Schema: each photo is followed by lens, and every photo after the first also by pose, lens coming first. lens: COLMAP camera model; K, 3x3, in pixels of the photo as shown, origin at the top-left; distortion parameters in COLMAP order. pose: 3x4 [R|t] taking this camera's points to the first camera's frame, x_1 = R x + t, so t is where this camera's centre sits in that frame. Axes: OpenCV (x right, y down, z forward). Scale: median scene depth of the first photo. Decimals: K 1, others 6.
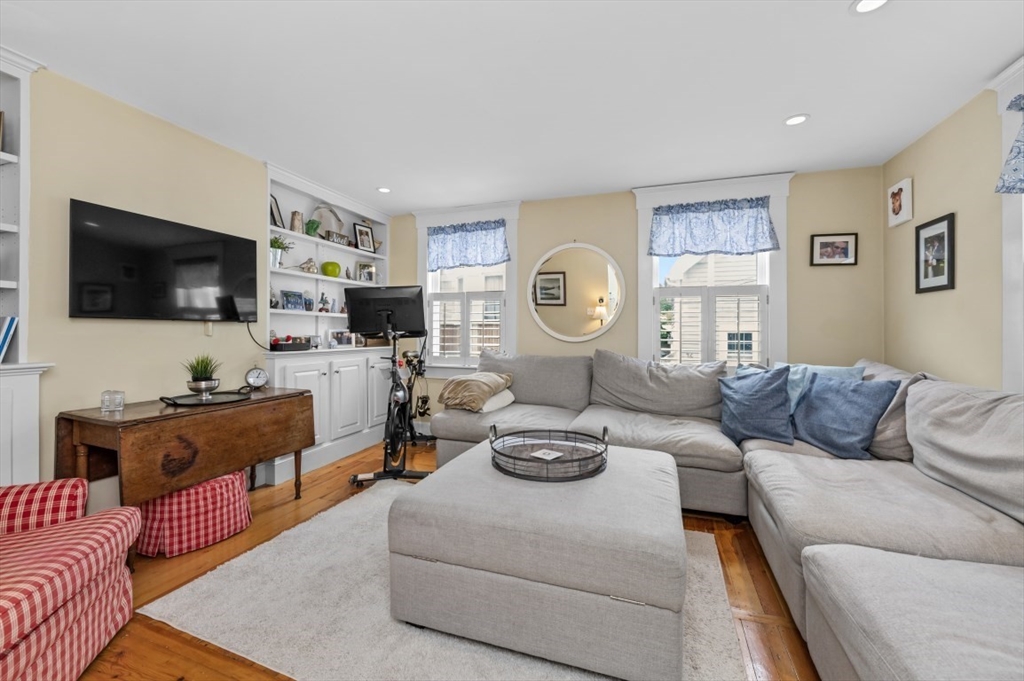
lens RADIAL K [[405.1, 0, 511.8], [0, 405.1, 331.8], [0, 0, 1]] dist [0.002265, 0.000307]
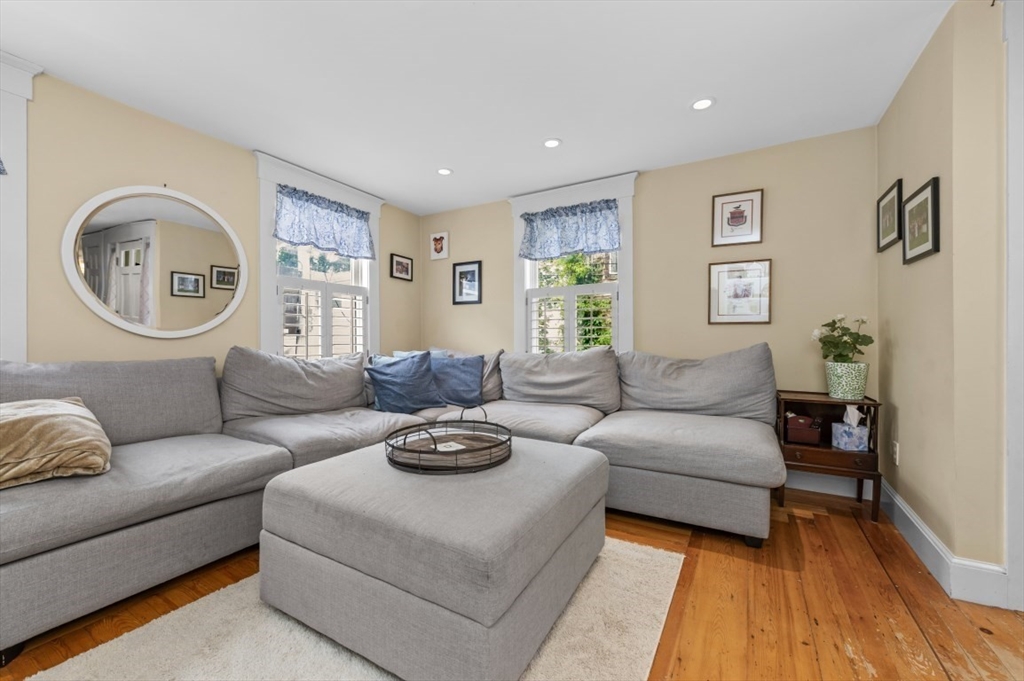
lens RADIAL K [[405.1, 0, 481.2], [0, 405.1, 344.0], [0, 0, 1]] dist [0.002265, 0.000307]
pose [[0.228247, -0.016437, 0.973464, -0.473563], [0.003457, 0.999865, 0.016073, 0.032187], [-0.973597, -0.000303, 0.228273, 0.432194]]
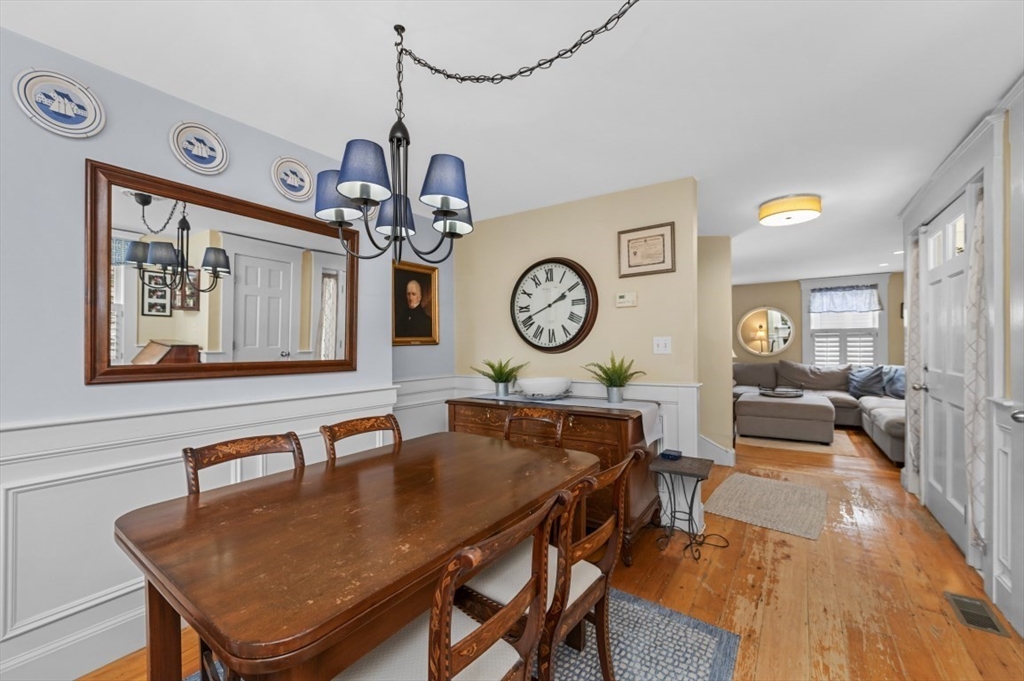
lens RADIAL K [[405.1, 0, 508.1], [0, 405.1, 342.9], [0, 0, 1]] dist [0.002265, 0.000307]
pose [[0.963455, -0.017574, -0.267294, -0.644245], [0.014697, 0.999811, -0.012759, -0.041768], [0.267468, 0.008364, 0.963531, -1.532097]]
